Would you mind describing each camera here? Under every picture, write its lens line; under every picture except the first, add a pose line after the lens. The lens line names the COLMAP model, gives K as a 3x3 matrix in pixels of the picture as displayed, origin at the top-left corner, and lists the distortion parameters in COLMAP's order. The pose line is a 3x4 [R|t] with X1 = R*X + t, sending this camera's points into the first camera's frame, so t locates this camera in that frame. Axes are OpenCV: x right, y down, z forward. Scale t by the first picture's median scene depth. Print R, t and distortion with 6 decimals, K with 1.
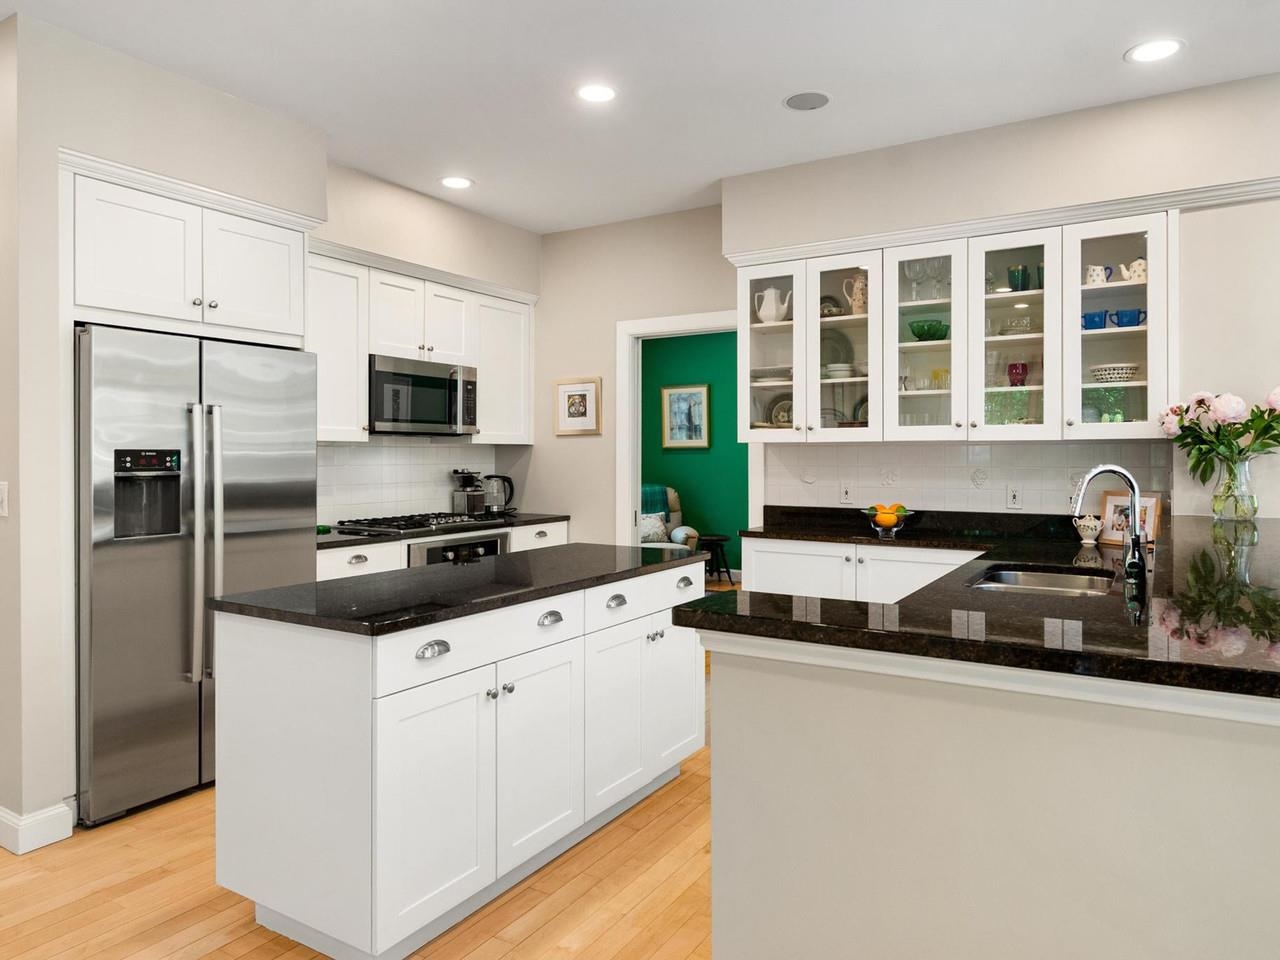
lens RADIAL K [[836.9, 0, 659.5], [0, 836.9, 452.6], [0, 0, 1]] dist [0.004274, 0.000249]
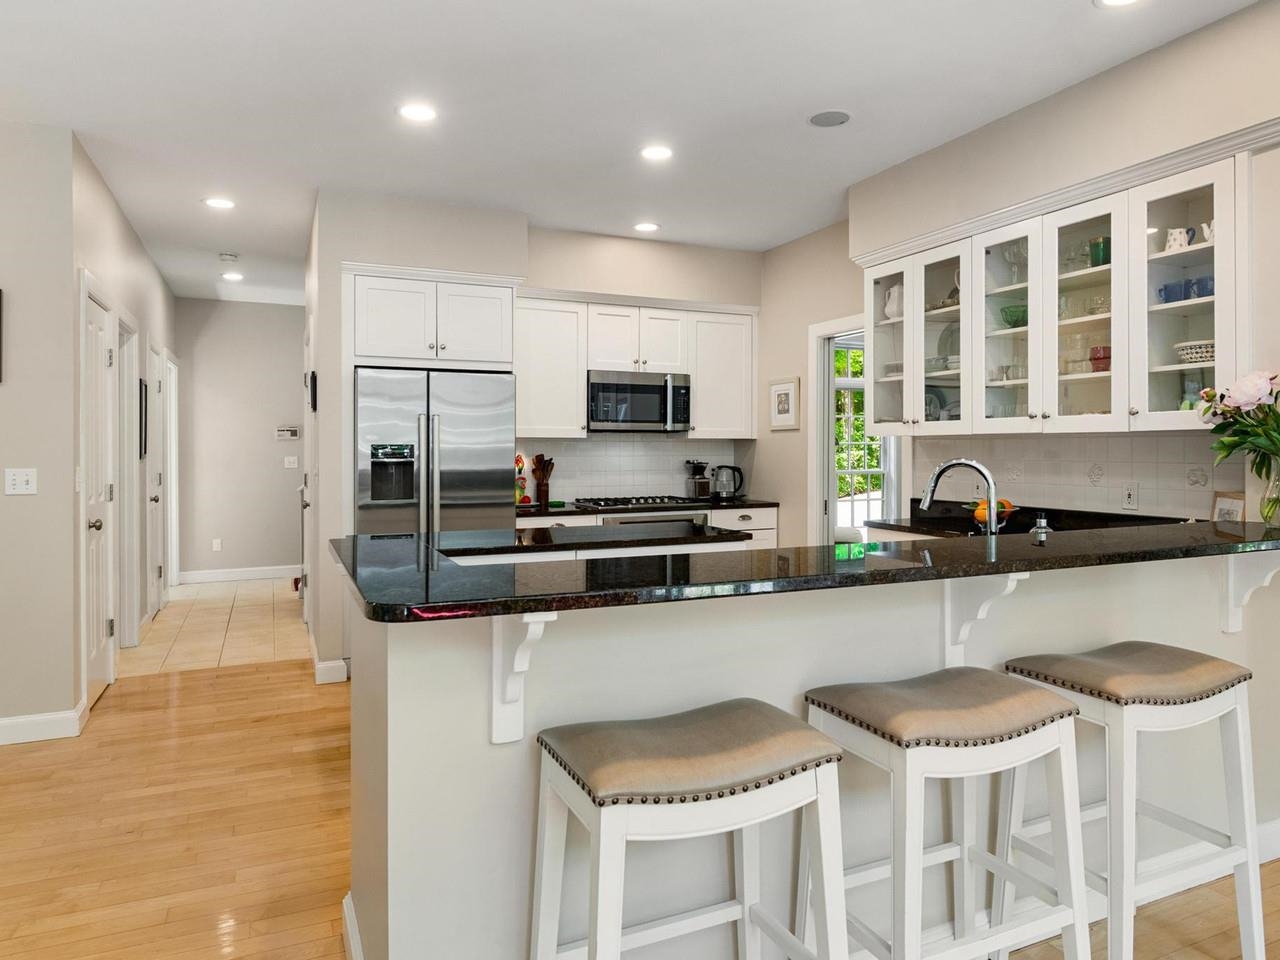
lens RADIAL K [[836.9, 0, 659.5], [0, 836.9, 452.6], [0, 0, 1]] dist [0.004274, 0.000249]
pose [[0.828194, 0.002946, -0.560434, 0.485476], [0.002222, 0.999961, 0.008540, -0.001263], [0.560438, -0.008318, 0.828155, -0.010040]]
